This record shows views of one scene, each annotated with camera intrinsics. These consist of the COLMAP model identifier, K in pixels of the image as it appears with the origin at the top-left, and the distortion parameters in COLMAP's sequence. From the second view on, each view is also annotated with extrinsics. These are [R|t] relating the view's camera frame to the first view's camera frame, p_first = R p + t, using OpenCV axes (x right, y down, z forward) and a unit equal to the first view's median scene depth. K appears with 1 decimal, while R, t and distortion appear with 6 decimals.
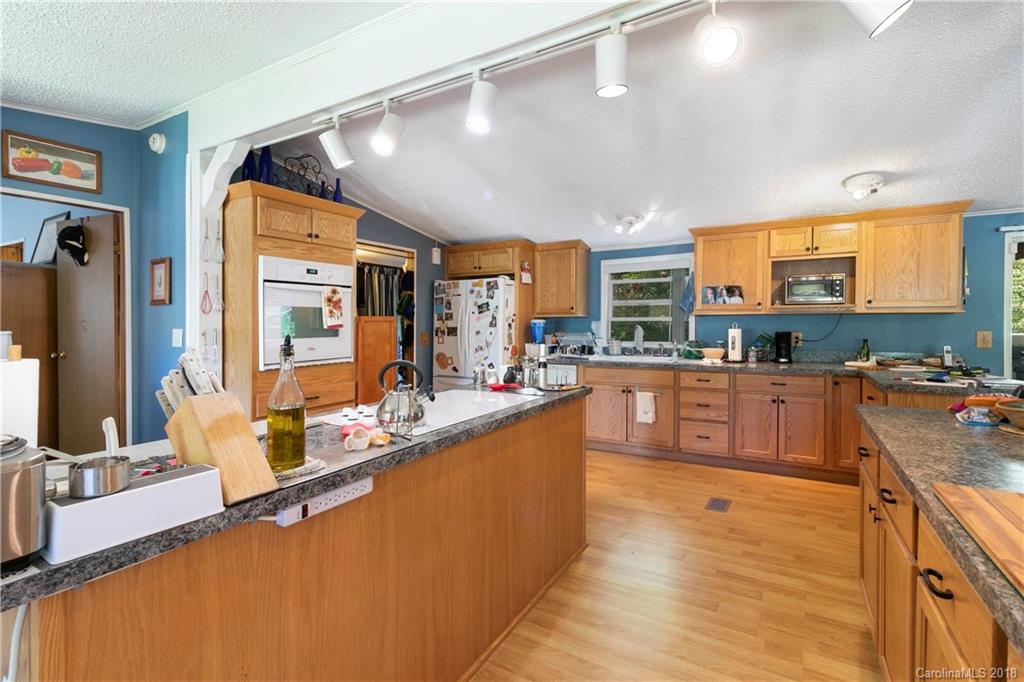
lens RADIAL K [[480.7, 0, 512.0], [0, 480.7, 341.0], [0, 0, 1]] dist [0.001442, 0.000165]
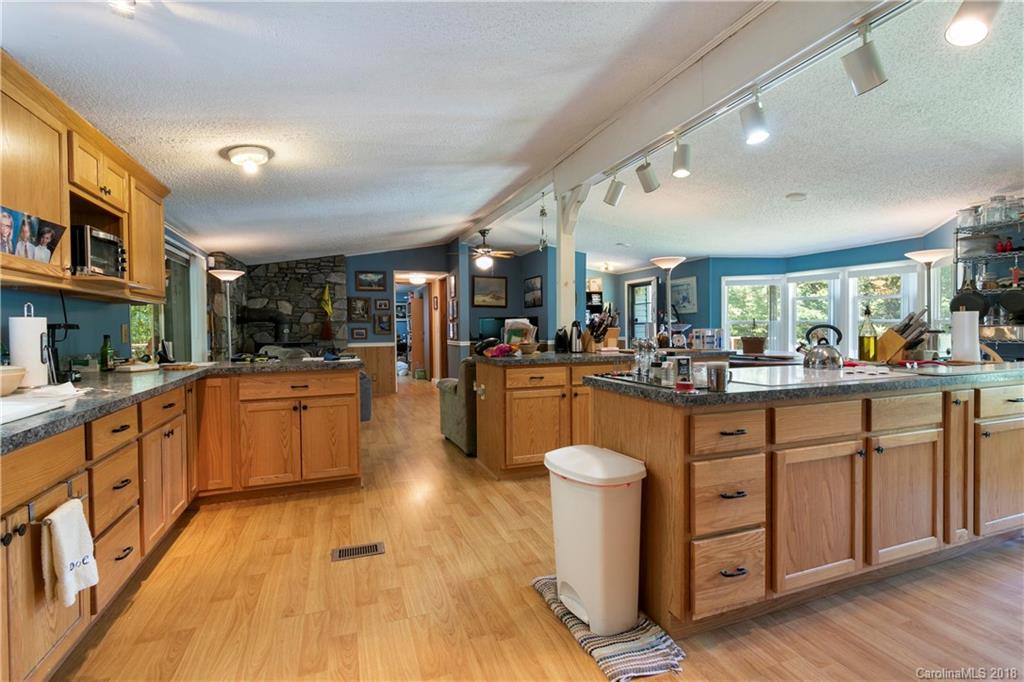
lens RADIAL K [[468.4, 0, 509.0], [0, 468.4, 338.1], [0, 0, 1]] dist [0.000858, 0.000174]
pose [[-0.774062, -0.003989, 0.633097, -0.203319], [0.034774, 0.998203, 0.048806, -0.015196], [-0.632154, 0.059794, -0.772532, 1.368575]]
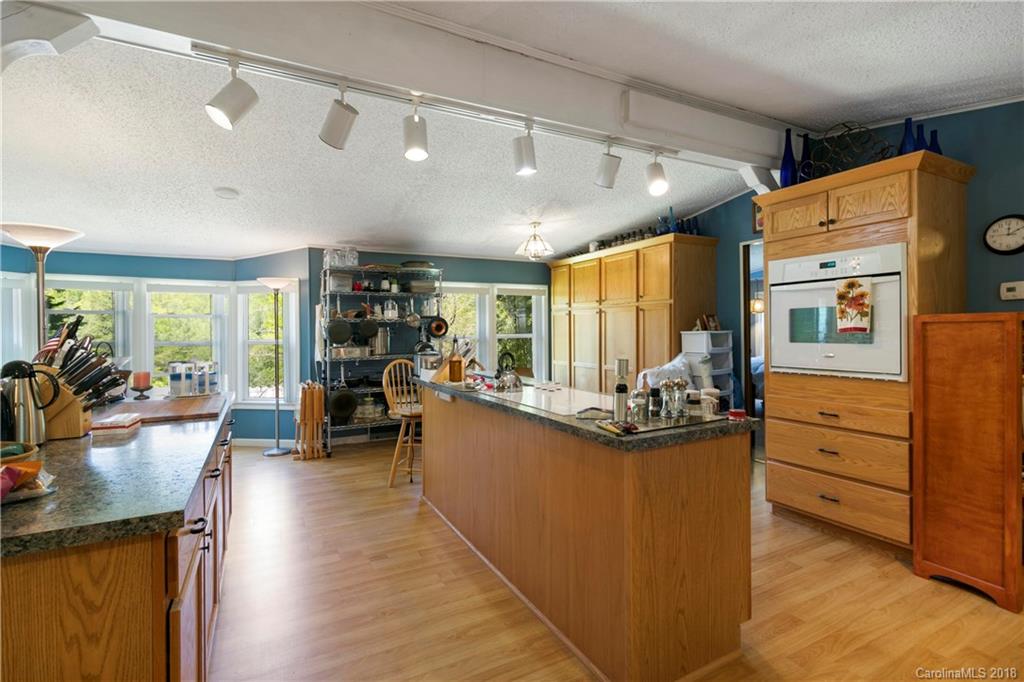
lens RADIAL K [[480.7, 0, 512.0], [0, 480.7, 341.0], [0, 0, 1]] dist [0.001442, 0.000165]
pose [[-0.534964, 0.031591, -0.844284, 0.590202], [-0.019564, 0.998570, 0.049760, -0.041092], [0.844648, 0.043138, -0.533581, 0.967943]]
